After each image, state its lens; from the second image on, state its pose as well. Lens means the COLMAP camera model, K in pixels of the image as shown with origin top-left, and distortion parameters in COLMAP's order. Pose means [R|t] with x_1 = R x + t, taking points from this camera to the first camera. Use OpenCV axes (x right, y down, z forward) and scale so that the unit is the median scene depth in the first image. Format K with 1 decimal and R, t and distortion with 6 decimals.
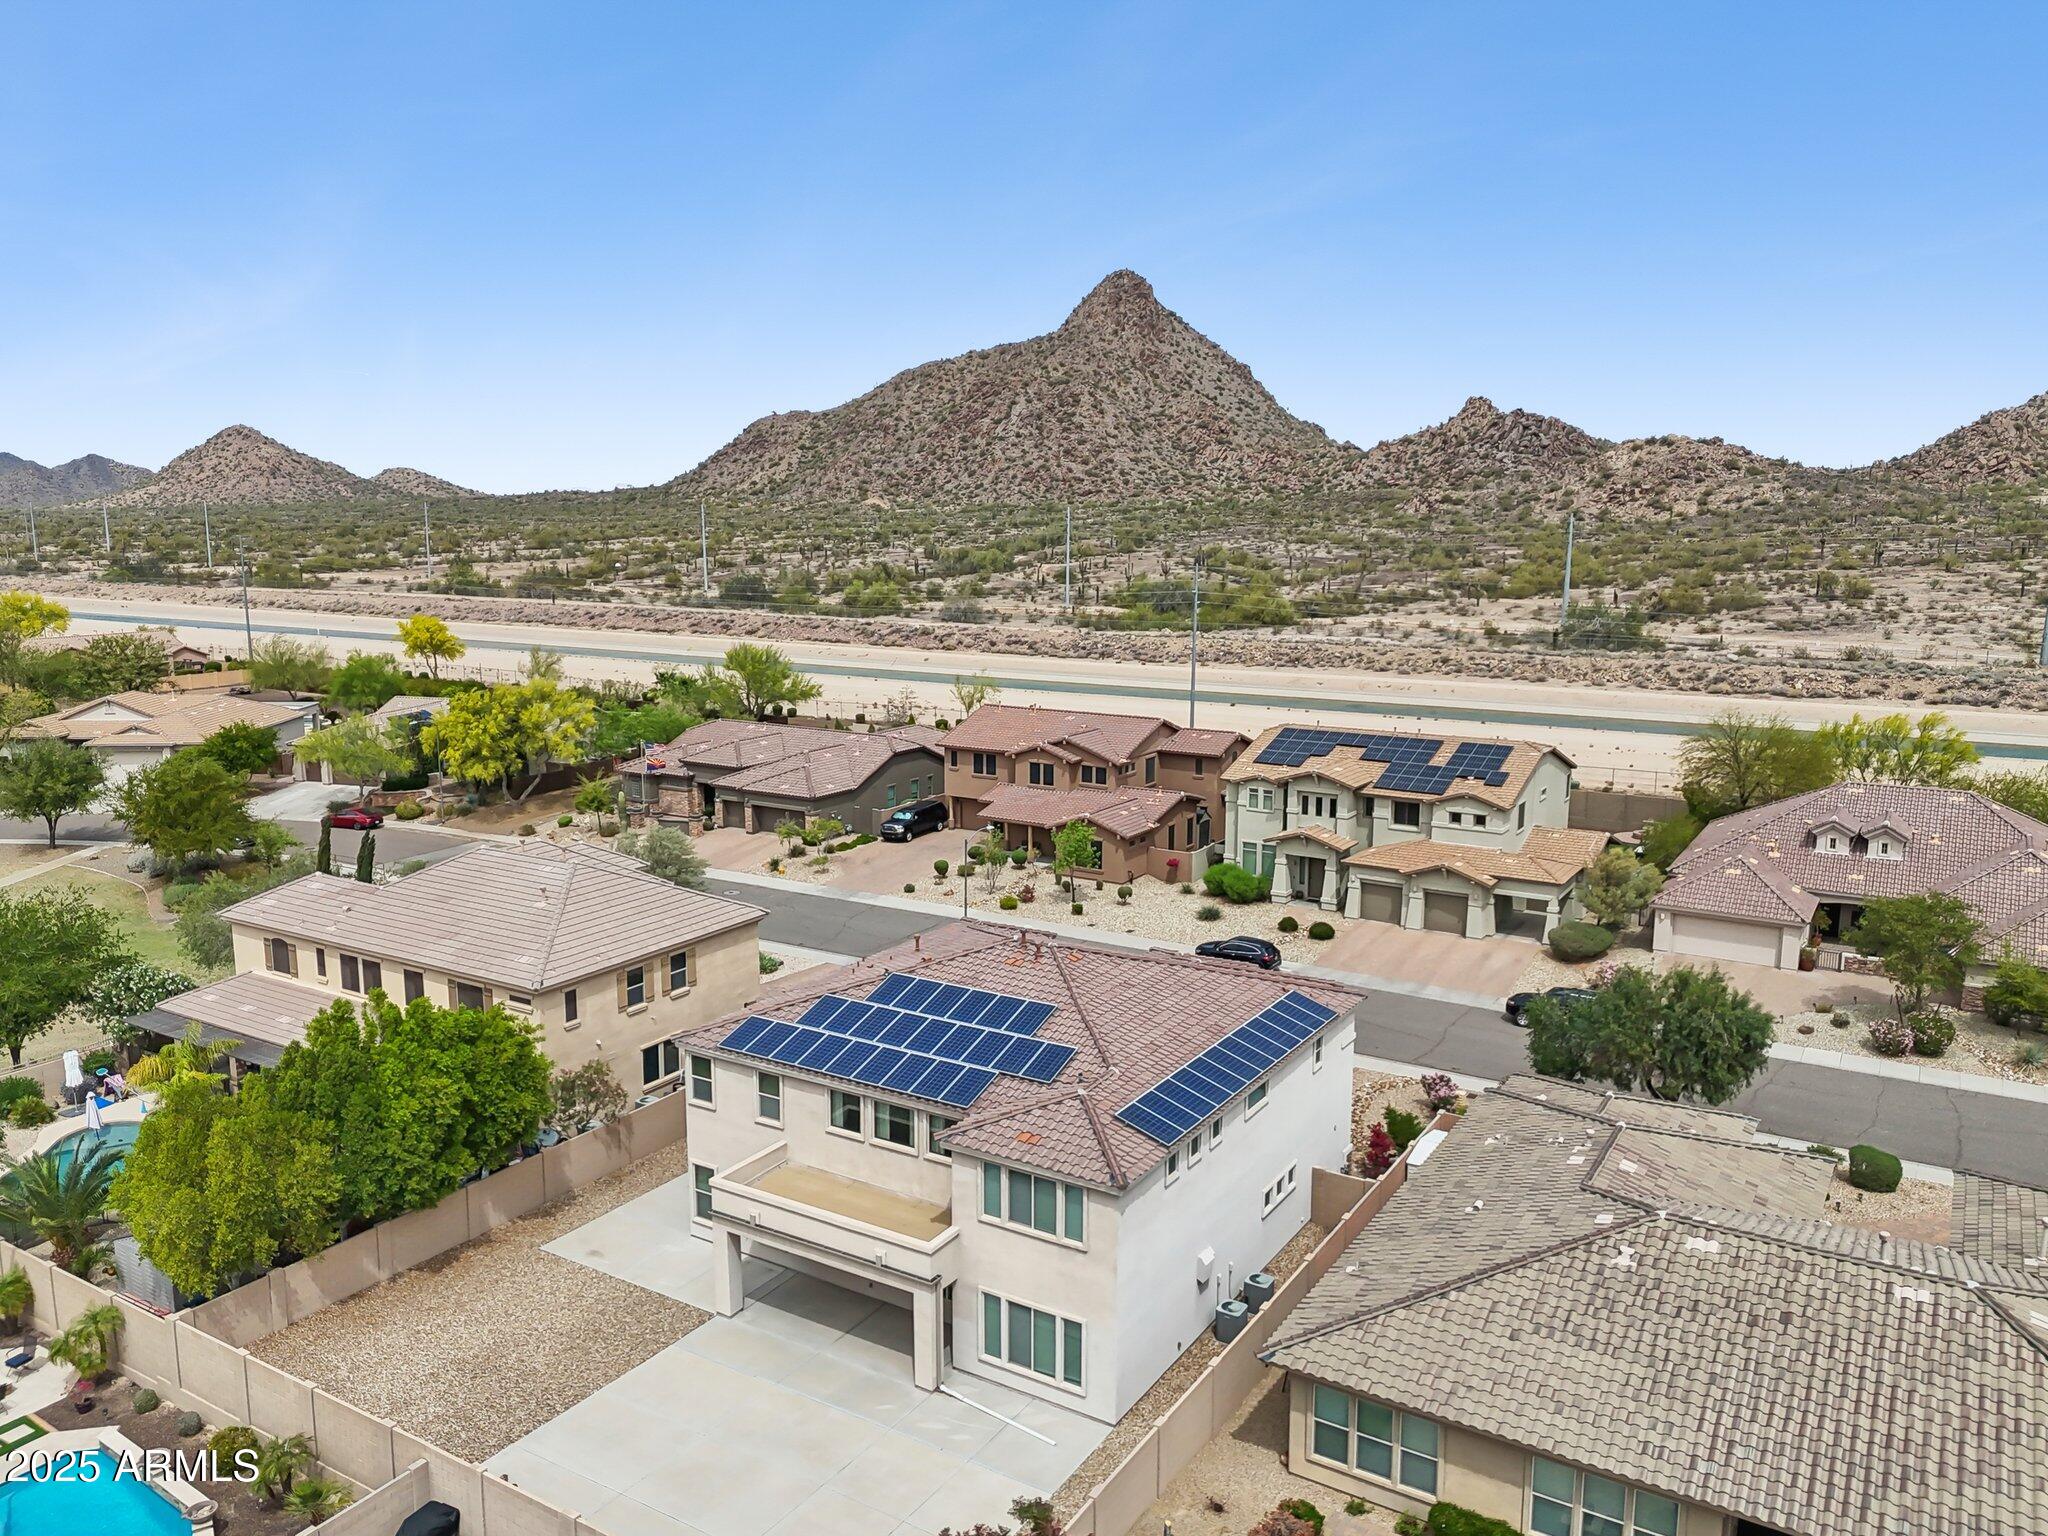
lens RADIAL K [[1502.4, 0, 1028.9], [0, 1502.4, 798.1], [0, 0, 1]] dist [0.086022, -0.086239]
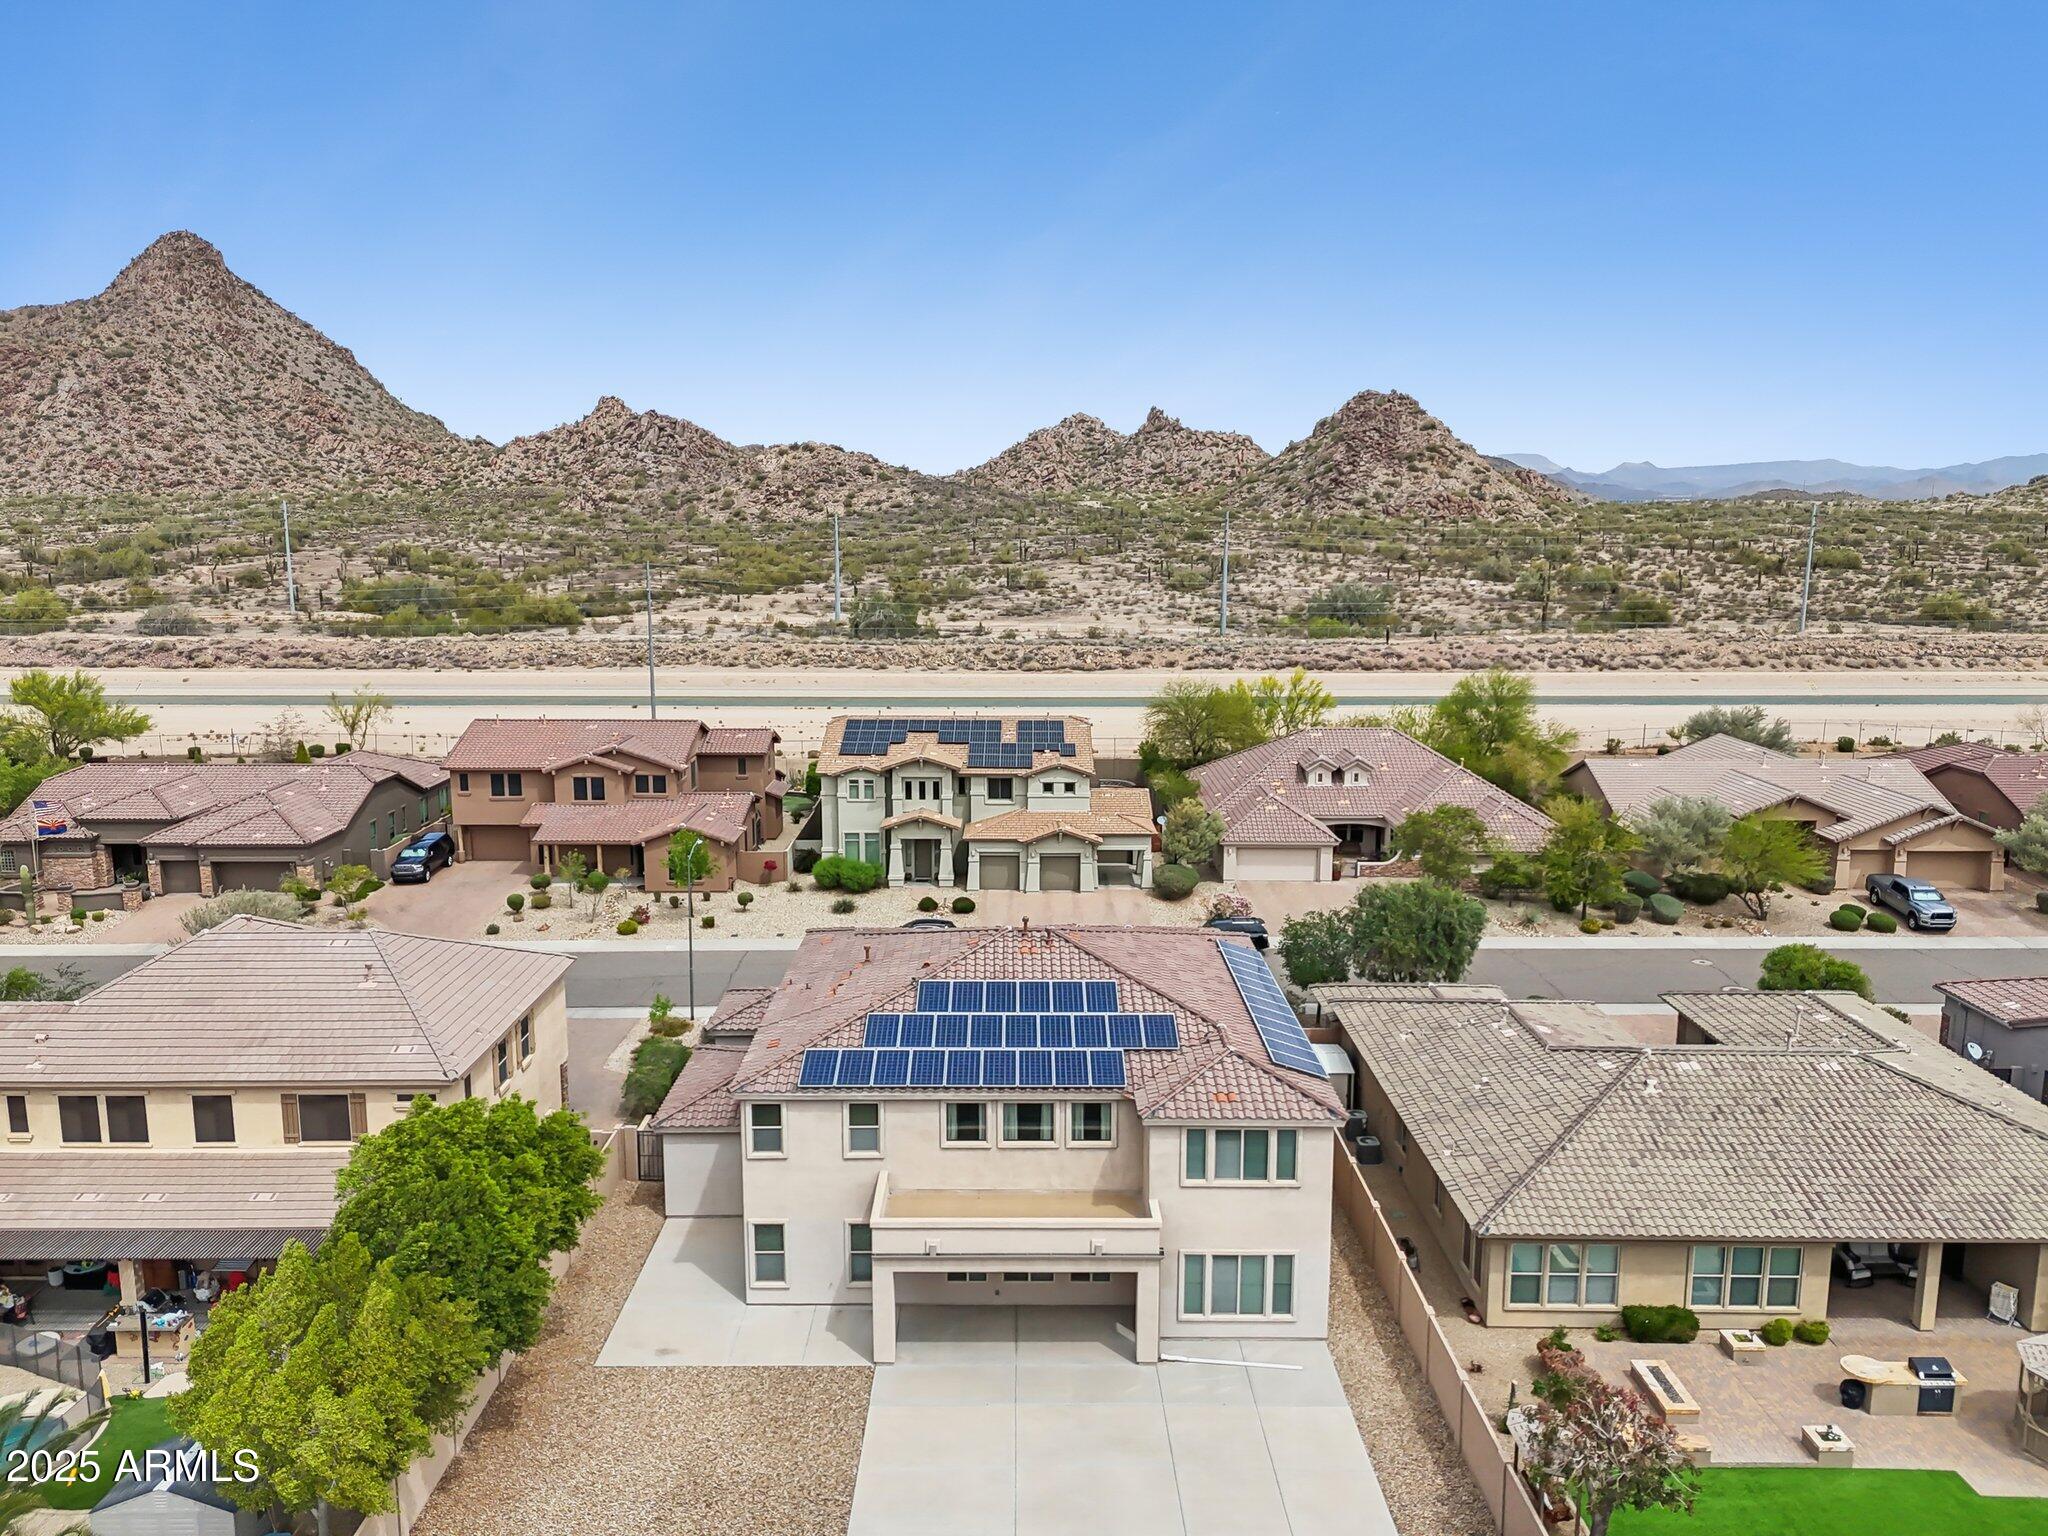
lens RADIAL K [[1502.4, 0, 1022.9], [0, 1502.4, 784.7], [0, 0, 1]] dist [0.086022, -0.086239]
pose [[0.847803, -0.095377, 0.521664, -0.238122], [0.099326, 0.994844, 0.020466, -0.010432], [-0.520927, 0.034464, 0.852905, 0.059163]]
